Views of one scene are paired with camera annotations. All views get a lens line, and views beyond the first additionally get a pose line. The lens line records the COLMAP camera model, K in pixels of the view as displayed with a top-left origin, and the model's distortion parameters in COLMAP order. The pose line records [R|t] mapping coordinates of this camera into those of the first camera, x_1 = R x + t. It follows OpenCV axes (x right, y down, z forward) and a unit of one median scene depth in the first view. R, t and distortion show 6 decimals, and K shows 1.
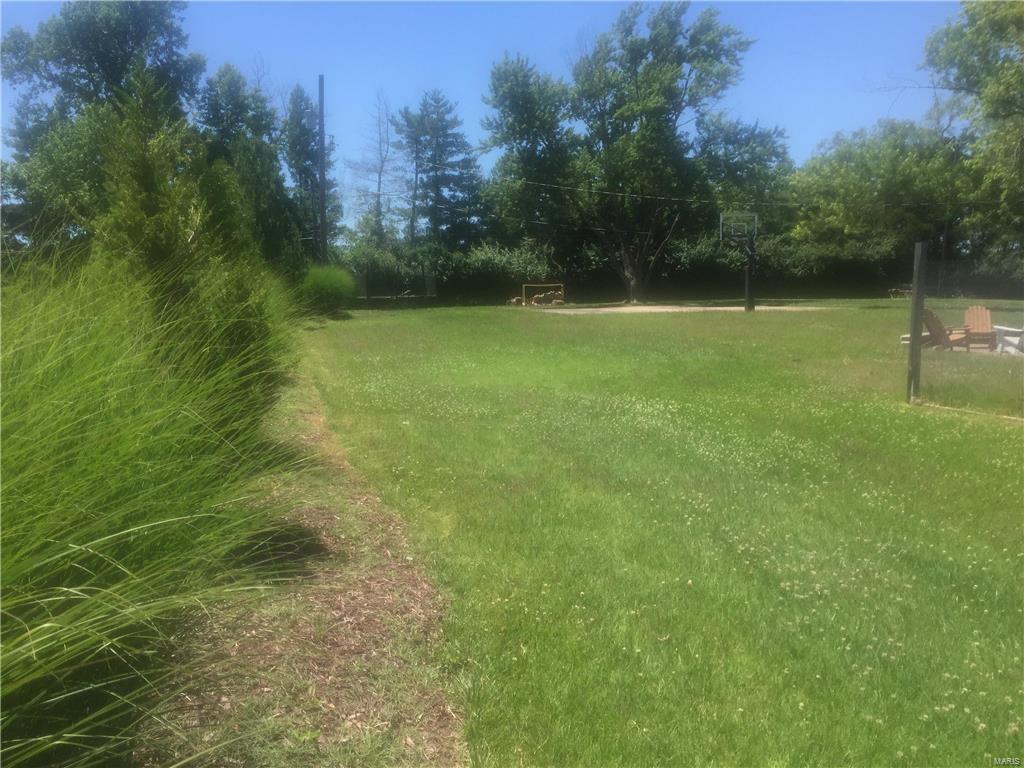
lens RADIAL K [[854.7, 0, 505.6], [0, 854.7, 388.9], [0, 0, 1]] dist [0.005412, -0.041934]
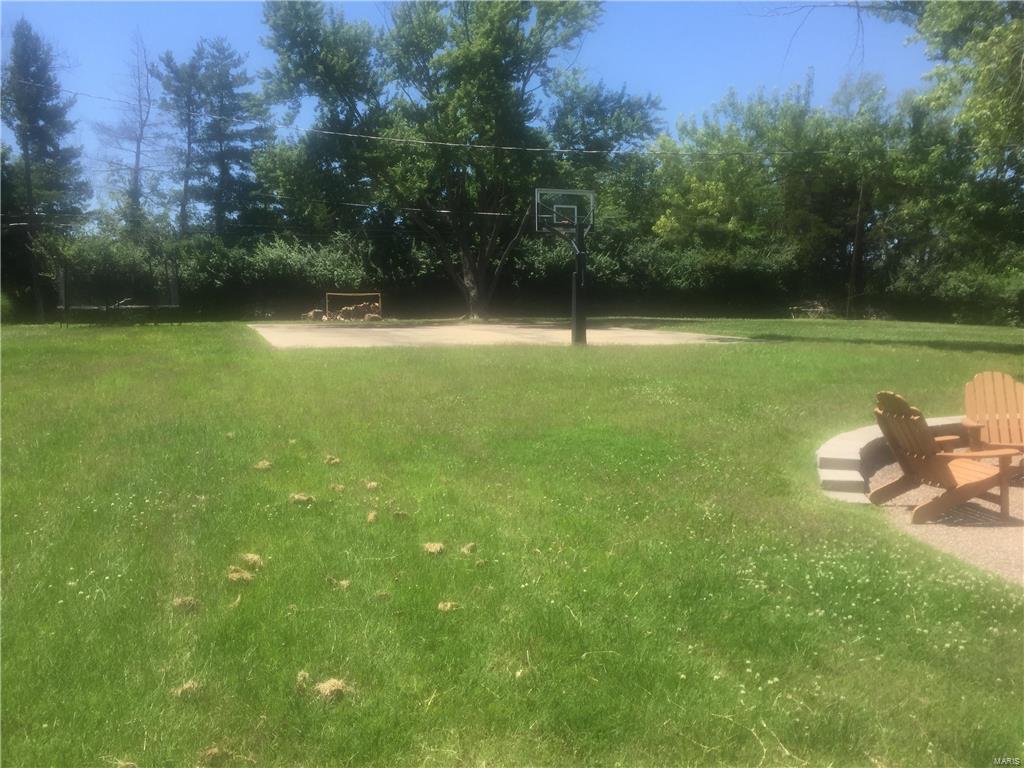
lens RADIAL K [[854.7, 0, 516.6], [0, 854.7, 380.7], [0, 0, 1]] dist [0.005412, -0.041934]
pose [[0.993596, 0.007787, 0.112719, 0.100294], [-0.005813, 0.999824, -0.017830, -0.030968], [-0.112838, 0.017061, 0.993467, 0.223979]]
